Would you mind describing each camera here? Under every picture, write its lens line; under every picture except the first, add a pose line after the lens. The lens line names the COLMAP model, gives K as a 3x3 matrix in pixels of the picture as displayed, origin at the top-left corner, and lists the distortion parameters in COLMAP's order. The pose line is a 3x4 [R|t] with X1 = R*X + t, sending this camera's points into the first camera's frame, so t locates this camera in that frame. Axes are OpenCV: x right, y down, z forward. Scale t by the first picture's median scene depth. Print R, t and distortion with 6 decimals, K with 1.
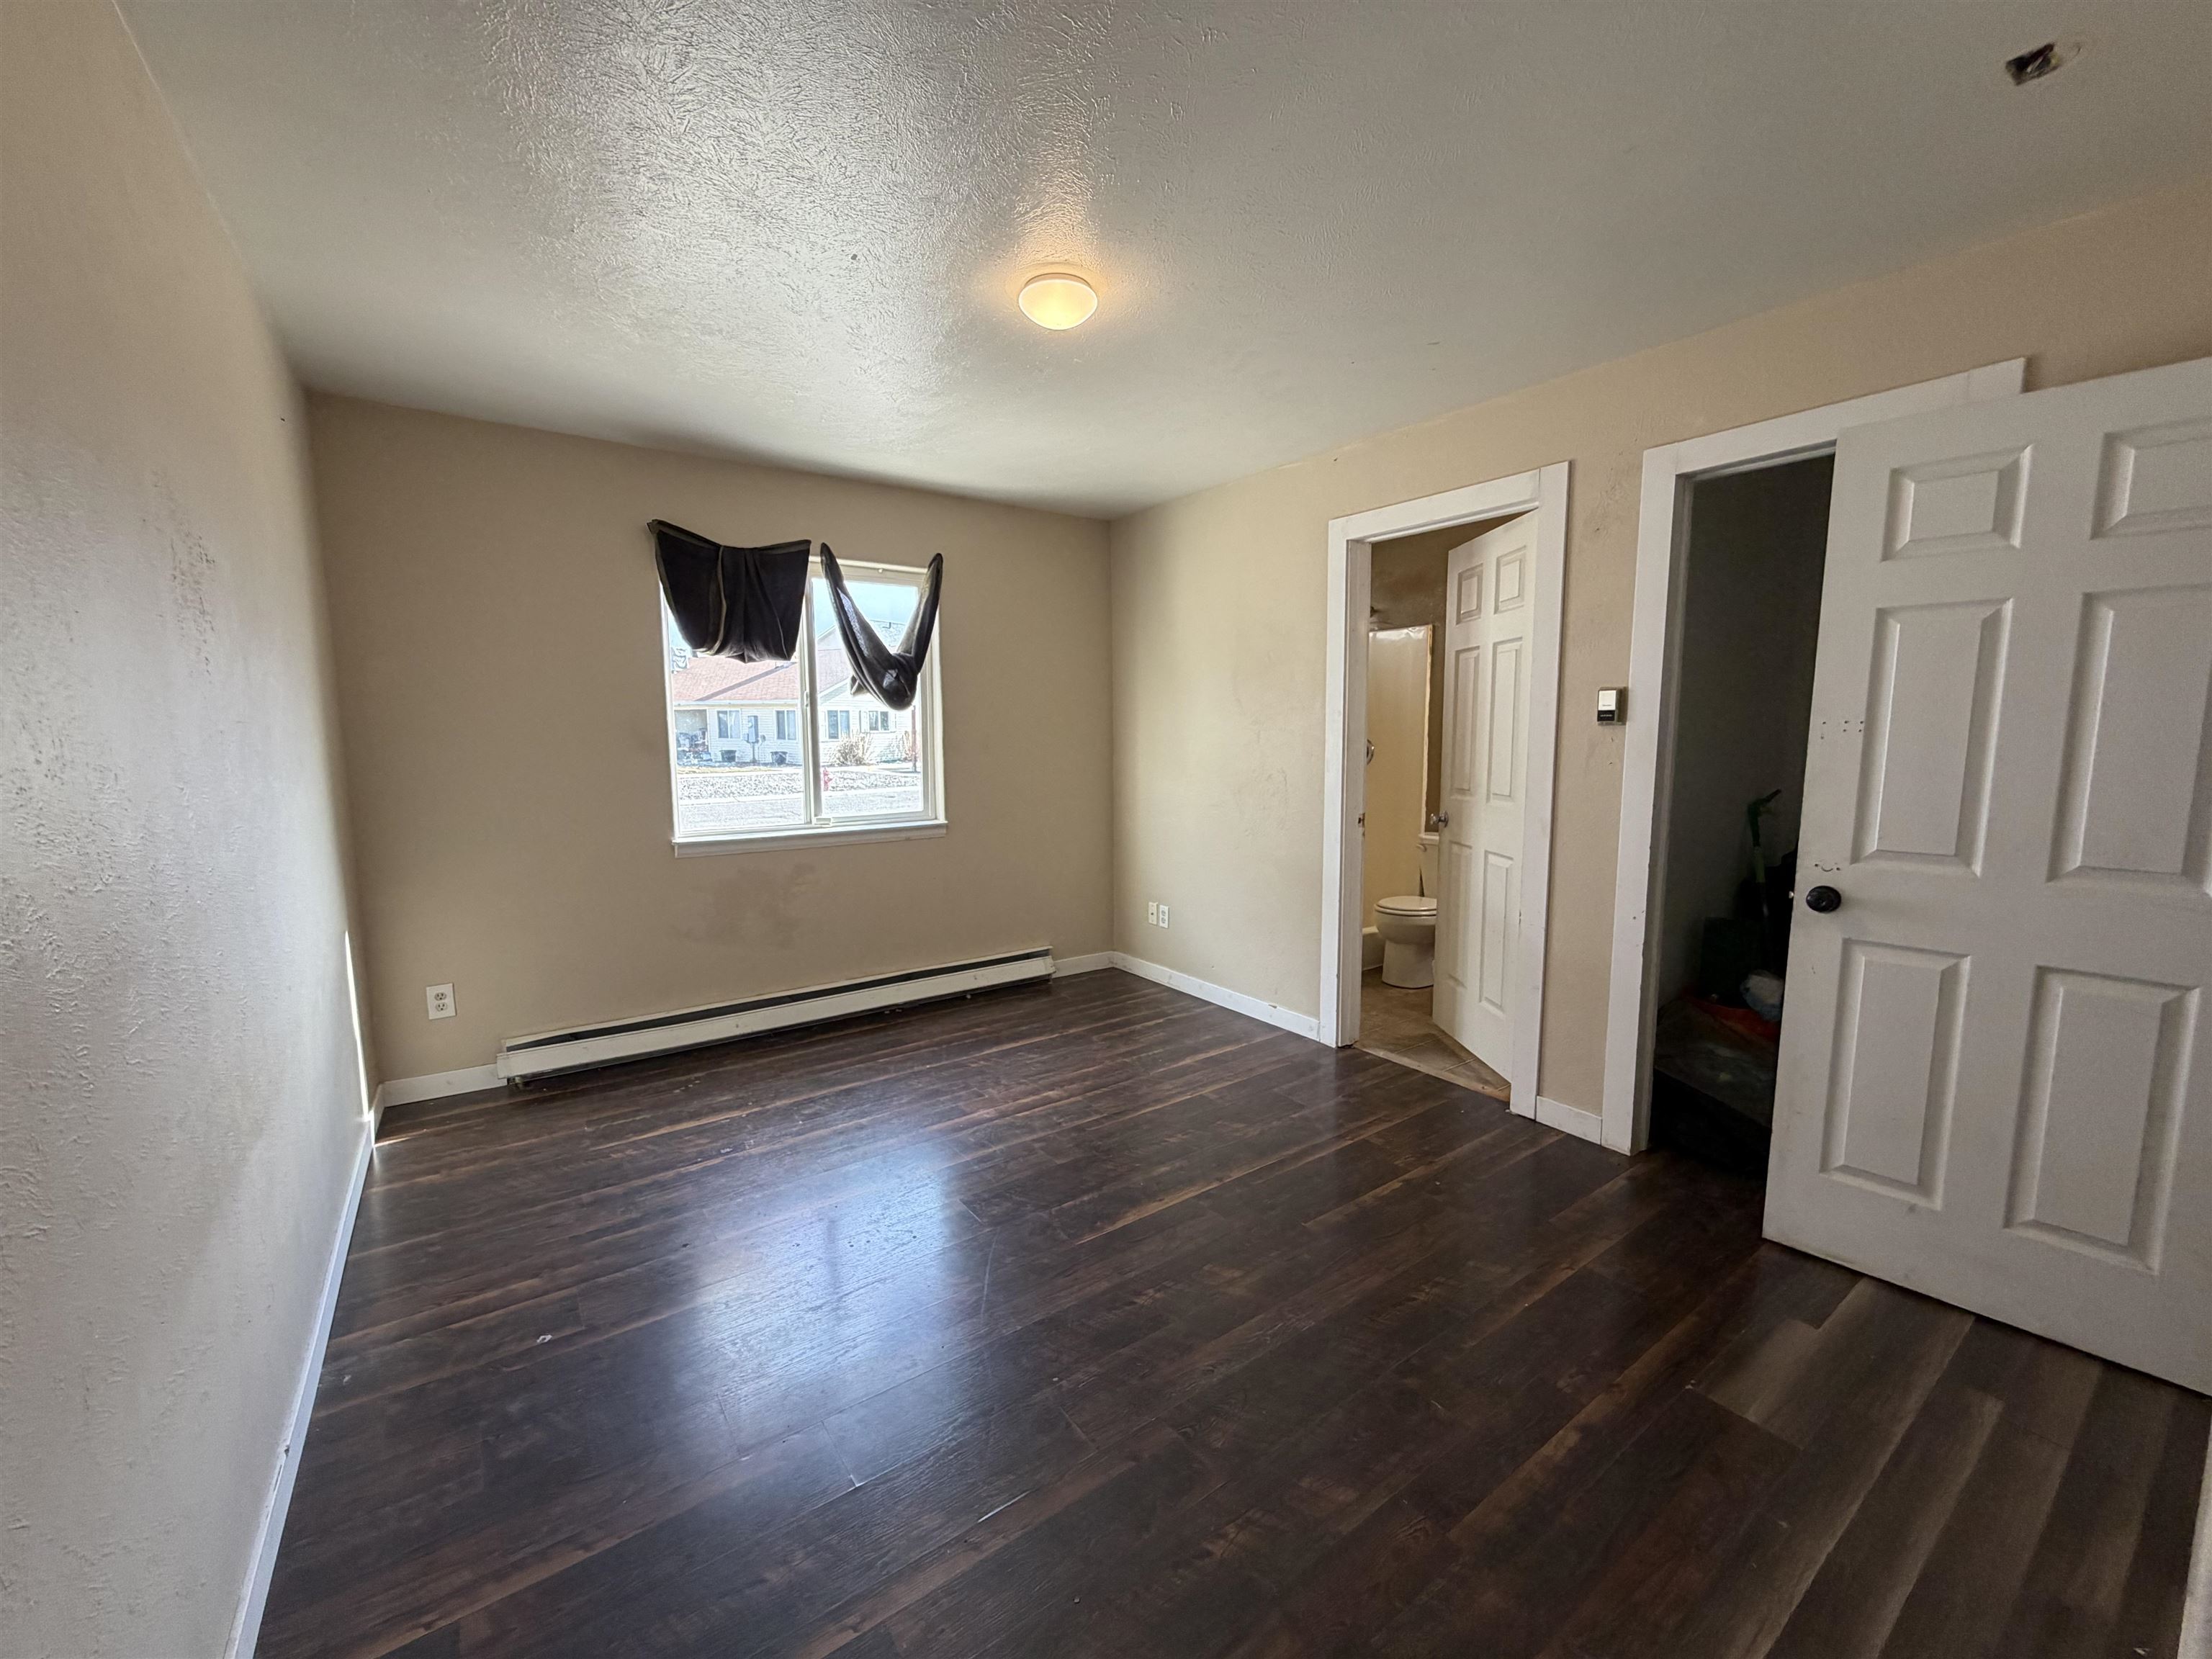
lens RADIAL K [[879.7, 0, 1089.7], [0, 879.7, 835.5], [0, 0, 1]] dist [0.000681, 0.000520]
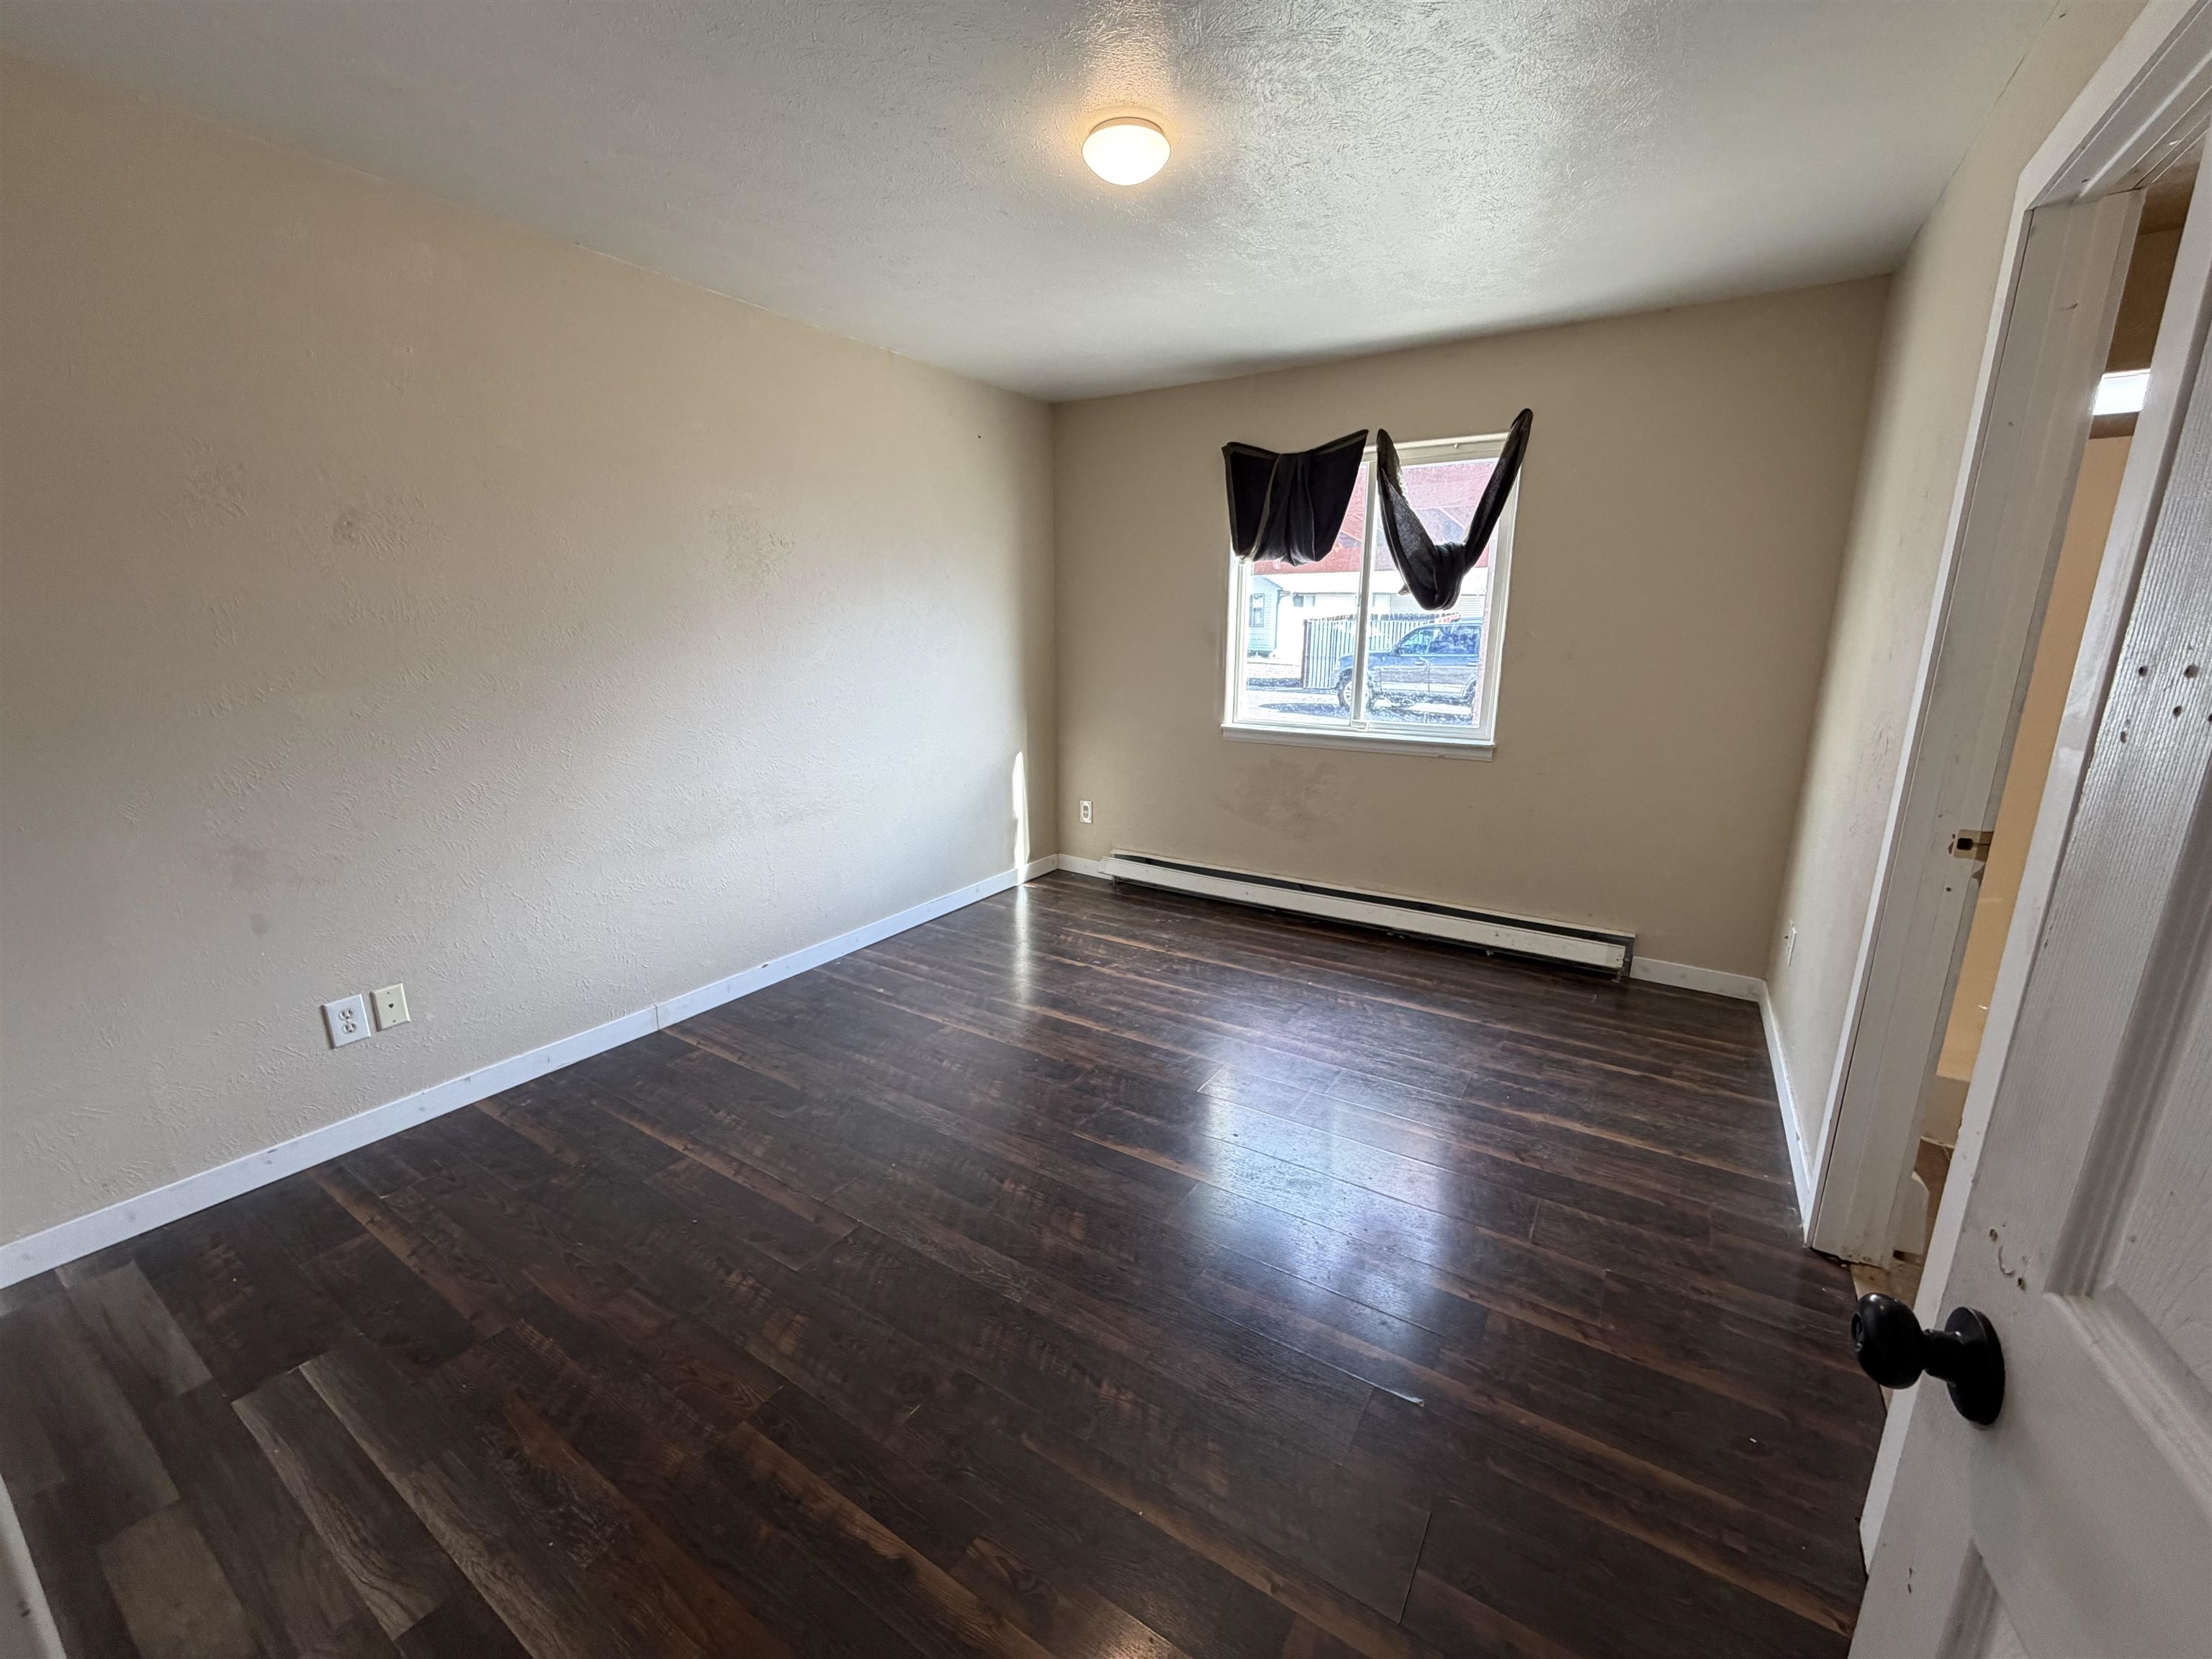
lens RADIAL K [[879.7, 0, 1099.0], [0, 879.7, 824.4], [0, 0, 1]] dist [0.000681, 0.000520]
pose [[0.373317, 0.214245, -0.902626, 0.563916], [-0.117164, 0.976065, 0.183219, -0.059930], [0.920276, 0.037356, 0.389483, 0.394742]]
